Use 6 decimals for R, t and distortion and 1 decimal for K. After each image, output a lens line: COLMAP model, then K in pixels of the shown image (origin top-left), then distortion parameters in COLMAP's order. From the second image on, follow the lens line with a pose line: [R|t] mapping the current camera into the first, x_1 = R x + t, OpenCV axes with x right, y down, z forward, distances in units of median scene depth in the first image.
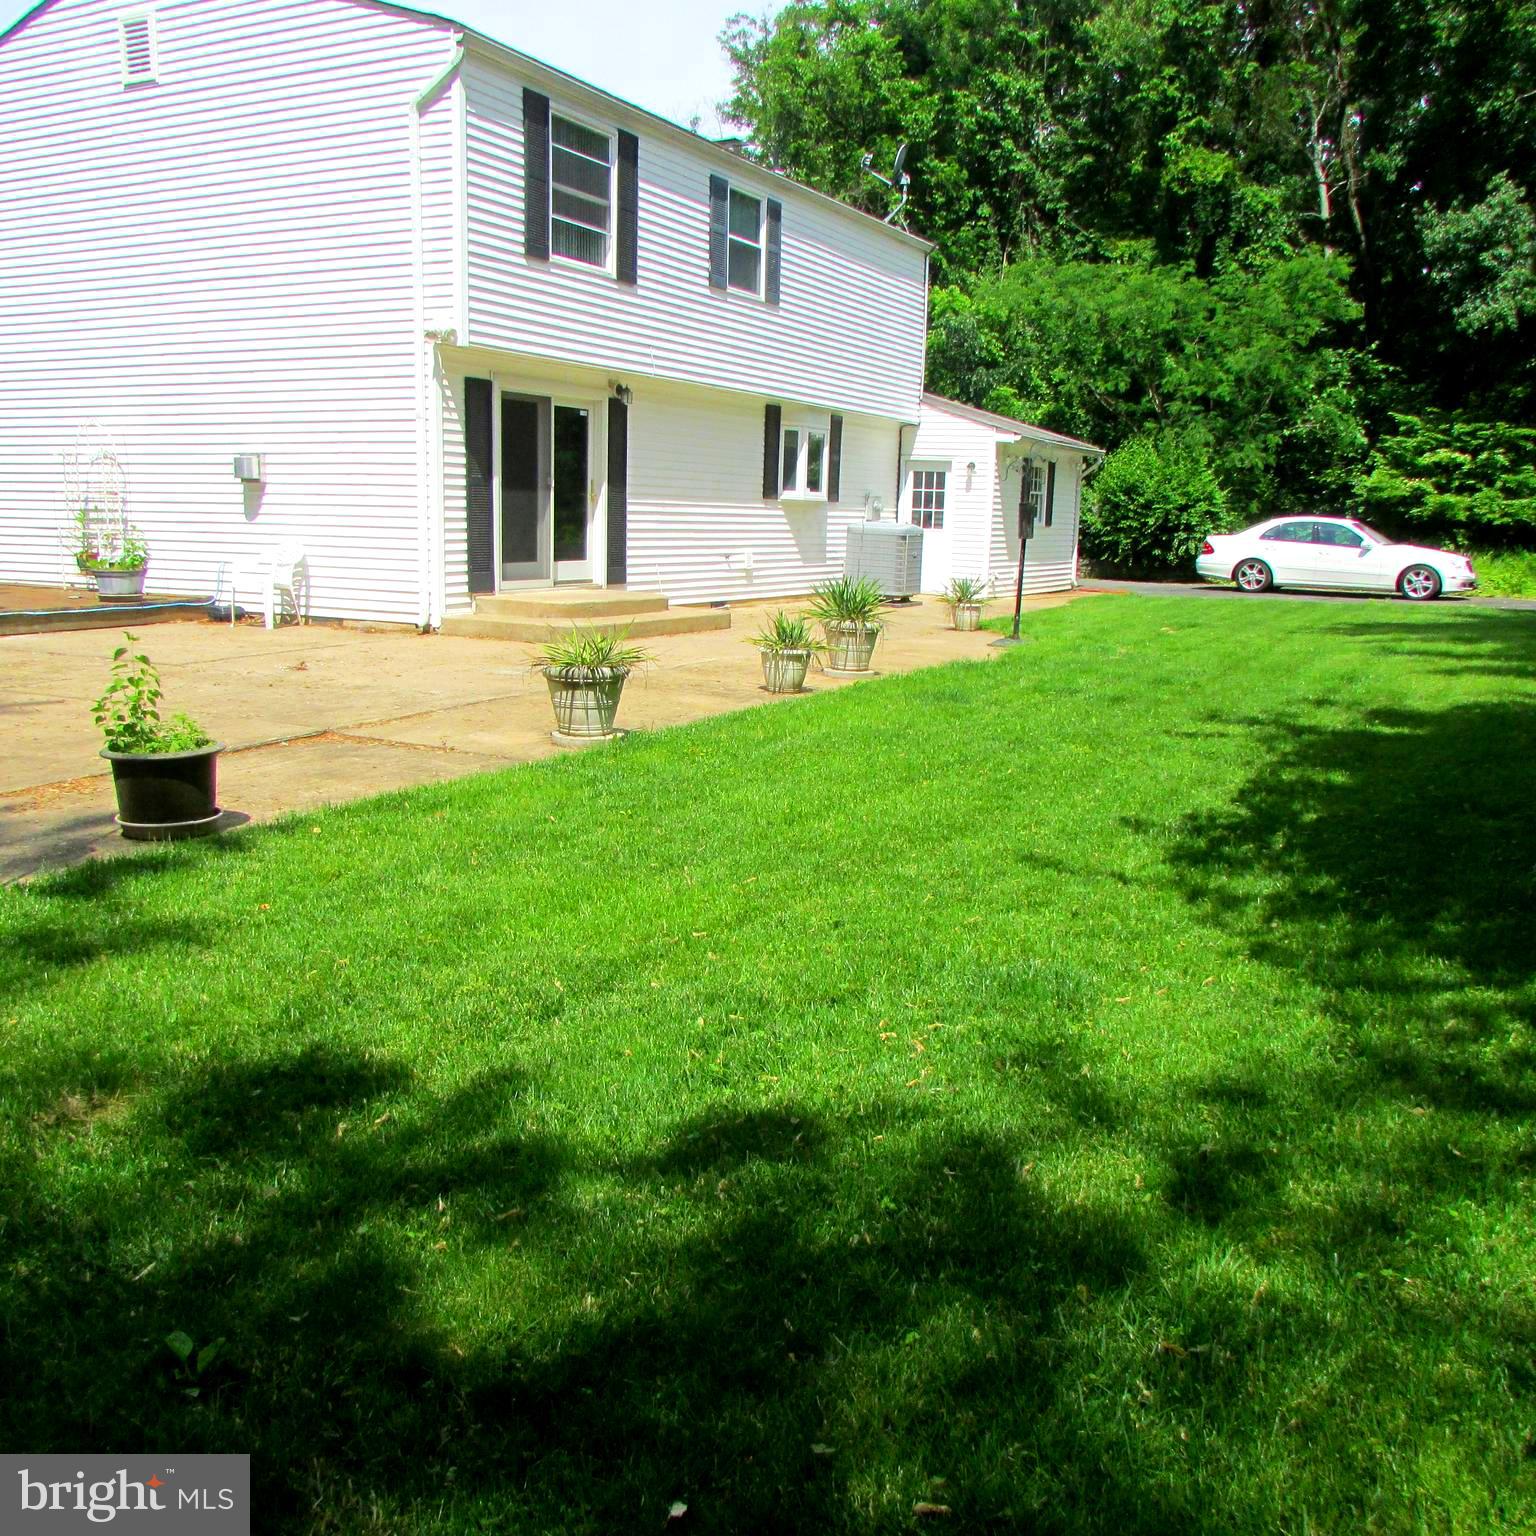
lens RADIAL K [[1440.0, 0, 765.9], [0, 1440.0, 772.7], [0, 0, 1]] dist [-0.033757, 0.000000]
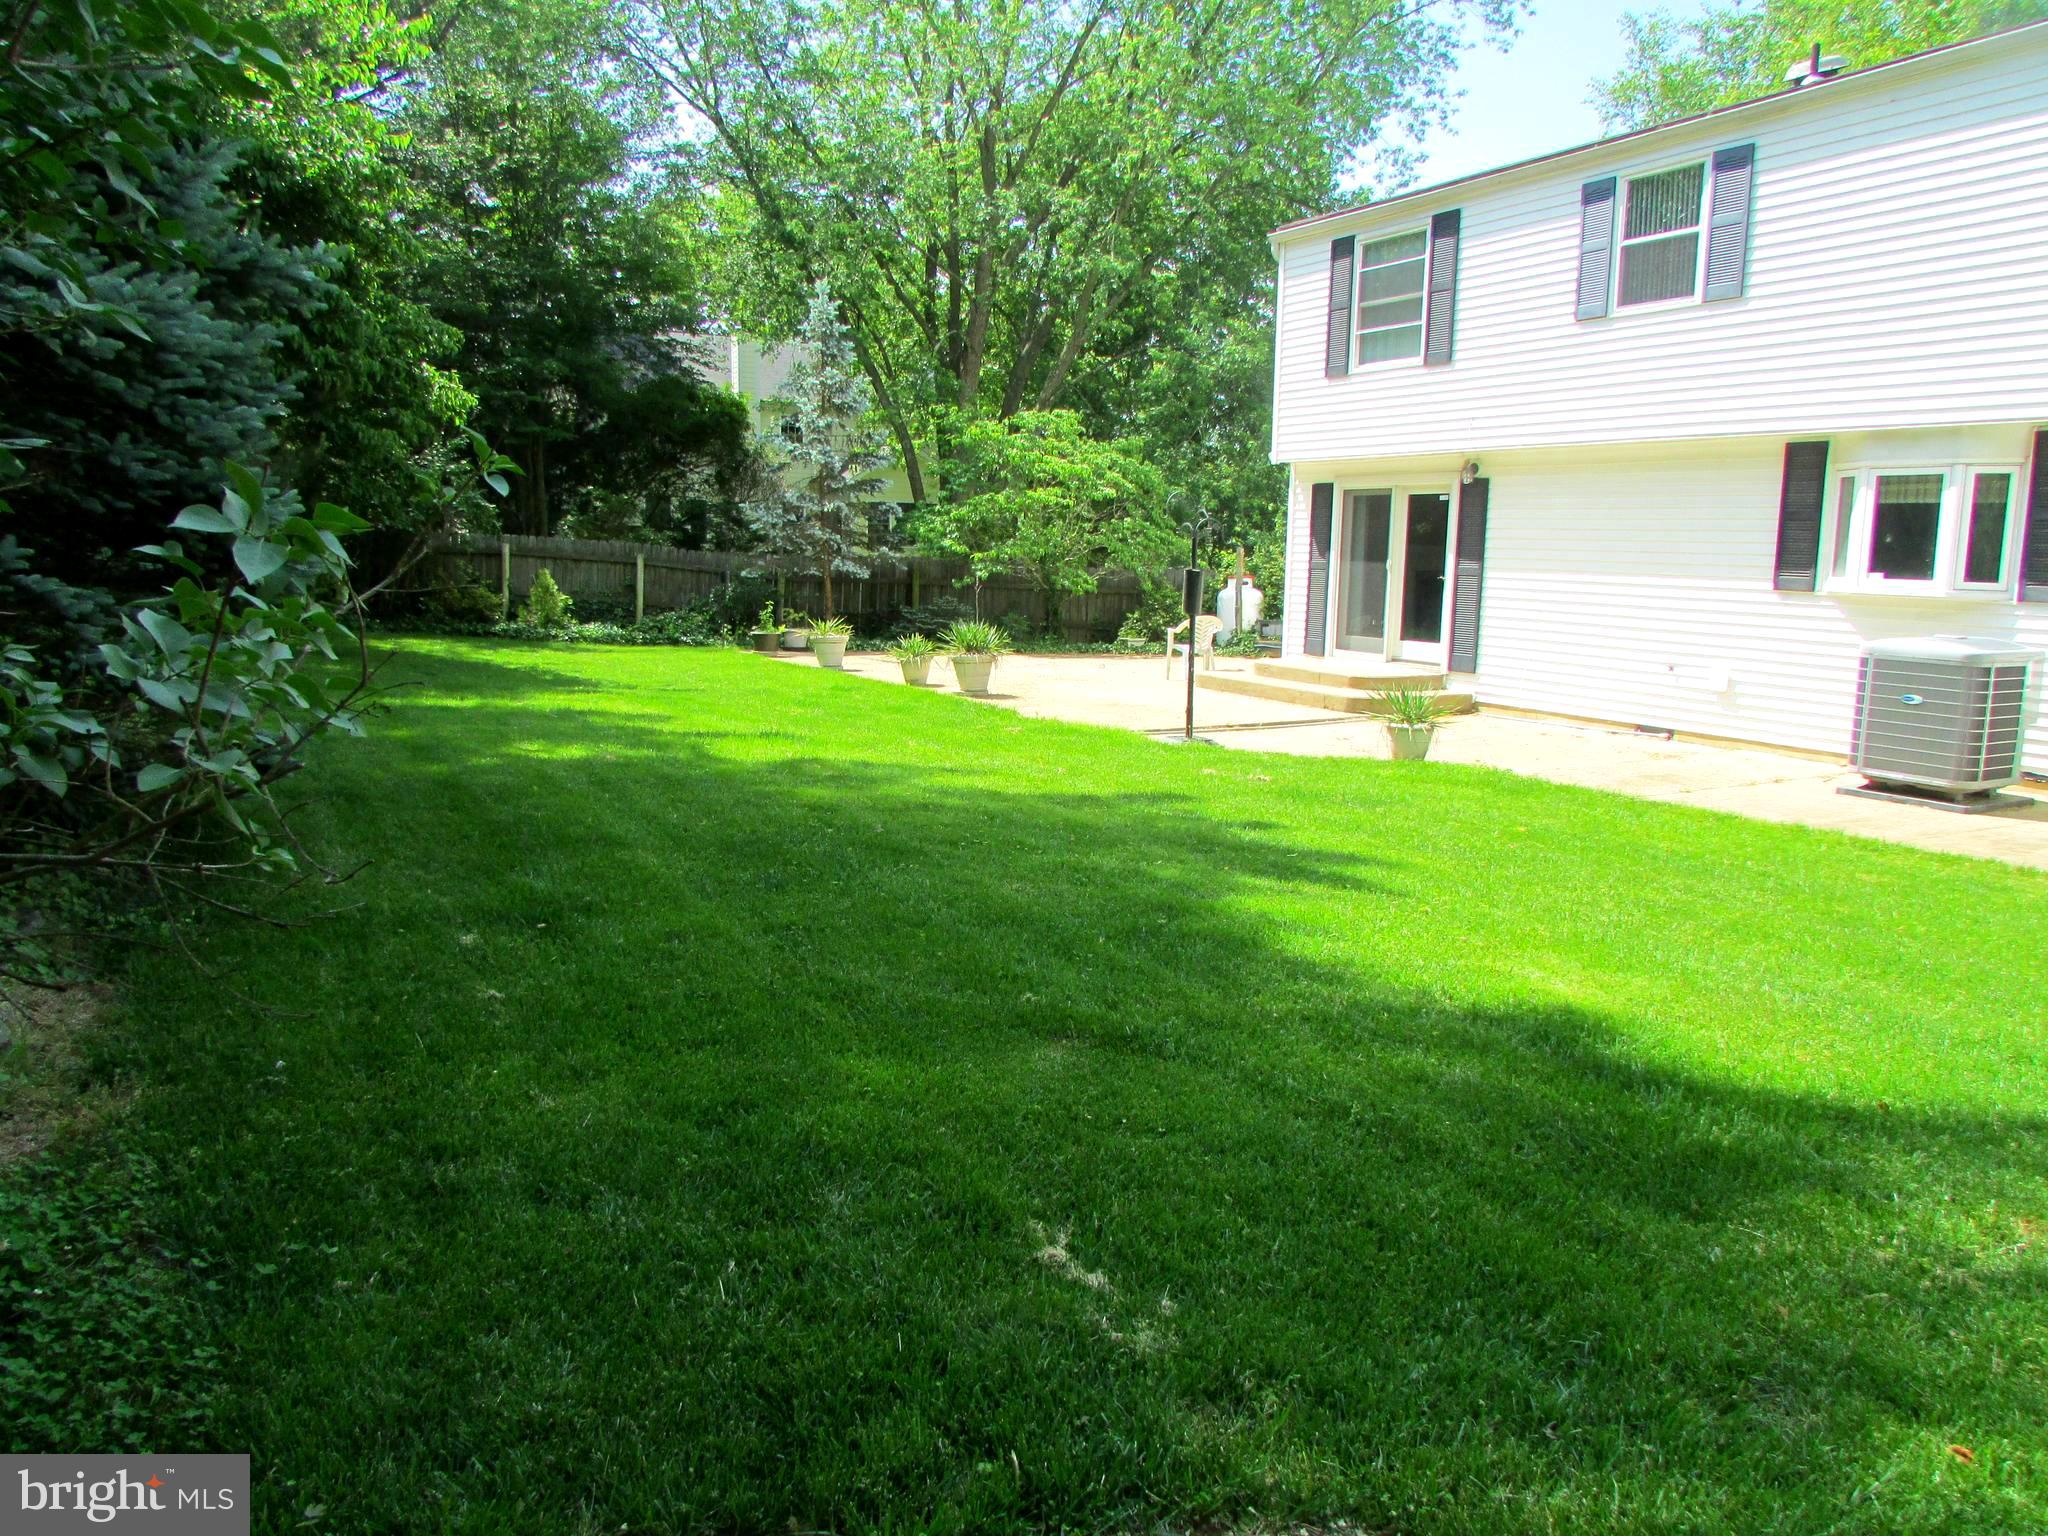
lens RADIAL K [[1438.1, 0, 1006.3], [0, 1438.1, 759.6], [0, 0, 1]] dist [-0.045064, 0.007759]
pose [[-0.553701, 0.095949, -0.827169, 0.895295], [-0.175534, 0.957570, 0.228576, -0.252624], [0.814004, 0.271759, -0.513366, 1.329545]]
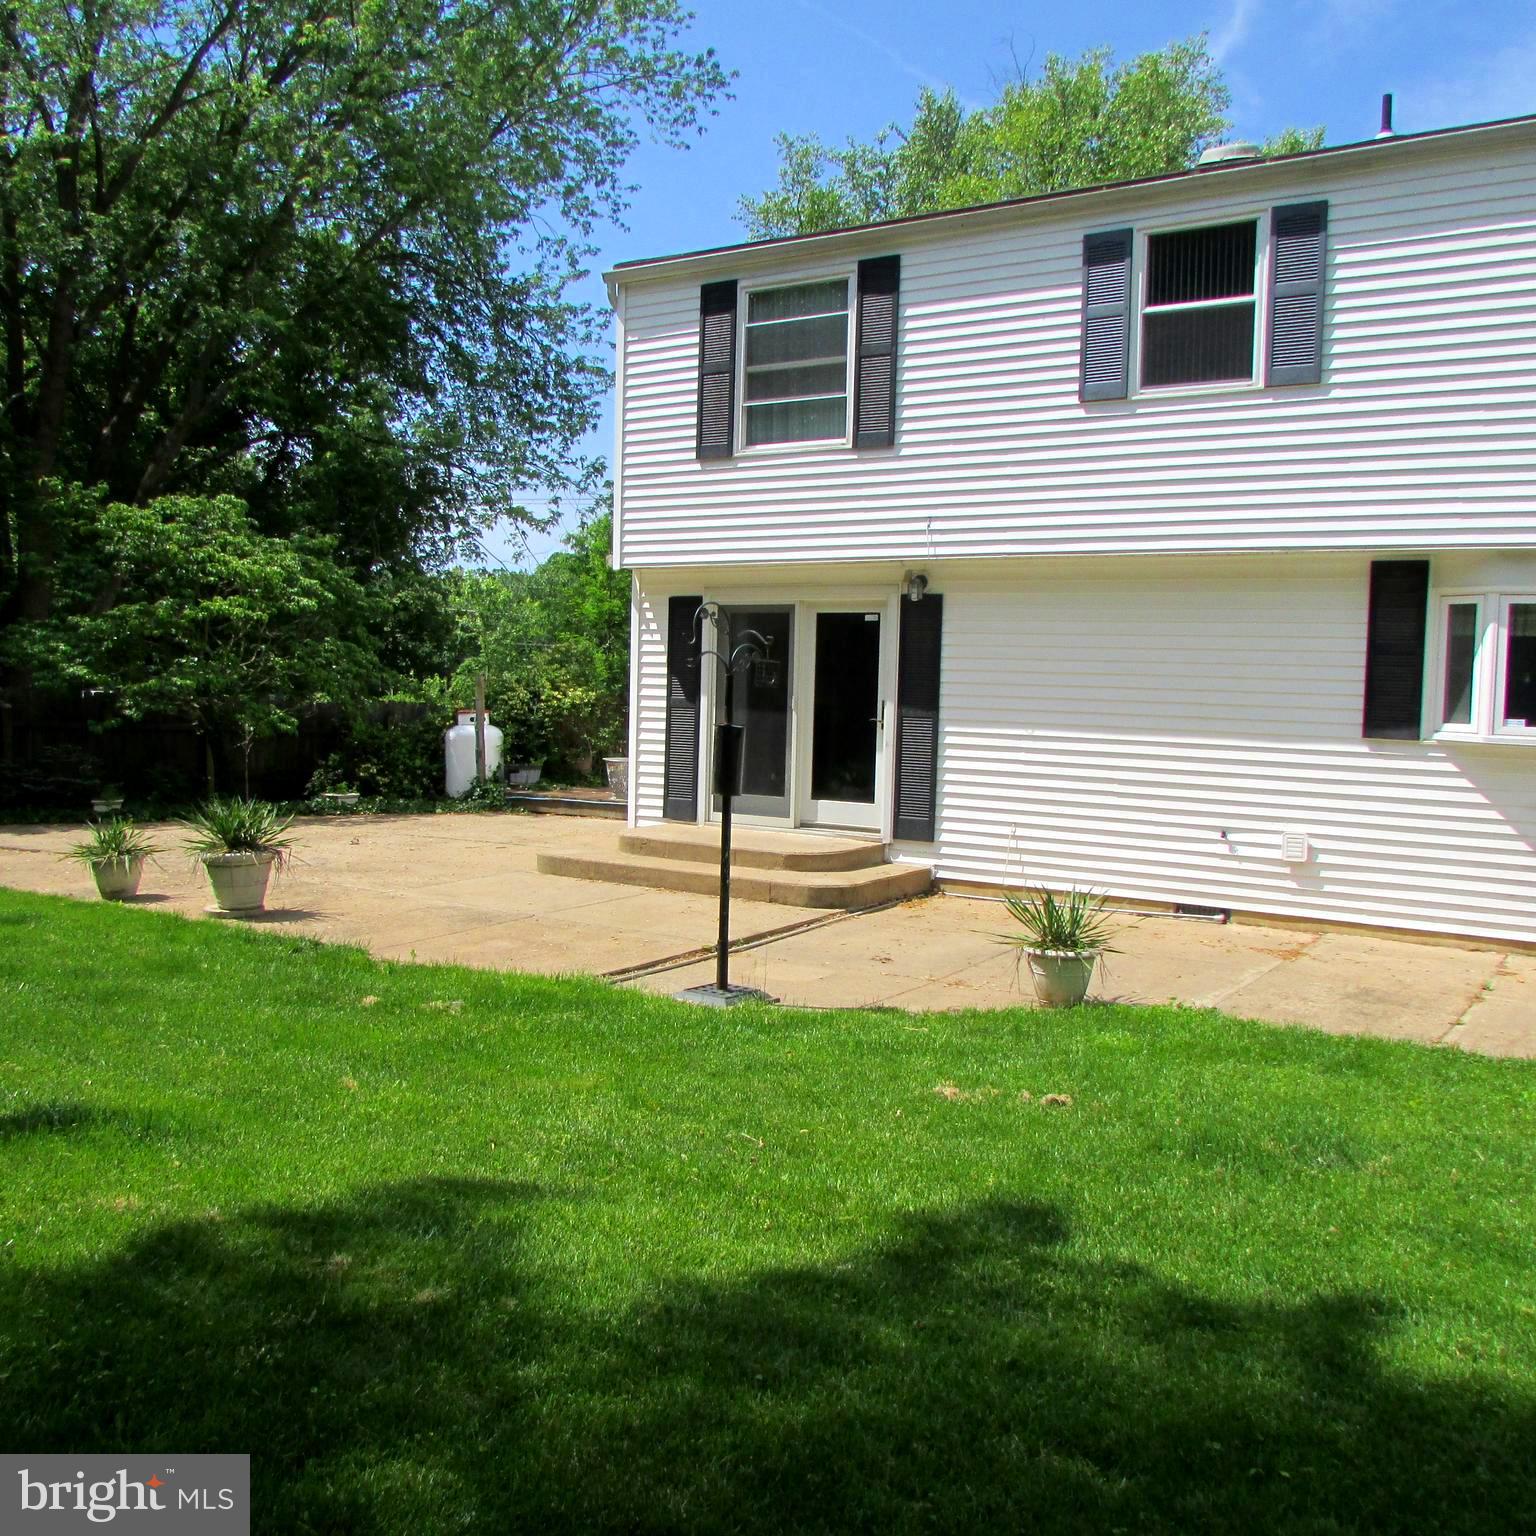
lens RADIAL K [[1440.0, 0, 768.4], [0, 1440.0, 751.3], [0, 0, 1]] dist [-0.033757, 0.000000]
pose [[-0.082585, 0.031277, -0.996093, 0.672637], [-0.200125, 0.978627, 0.047321, -0.207486], [0.976284, 0.203251, -0.074560, 1.031114]]
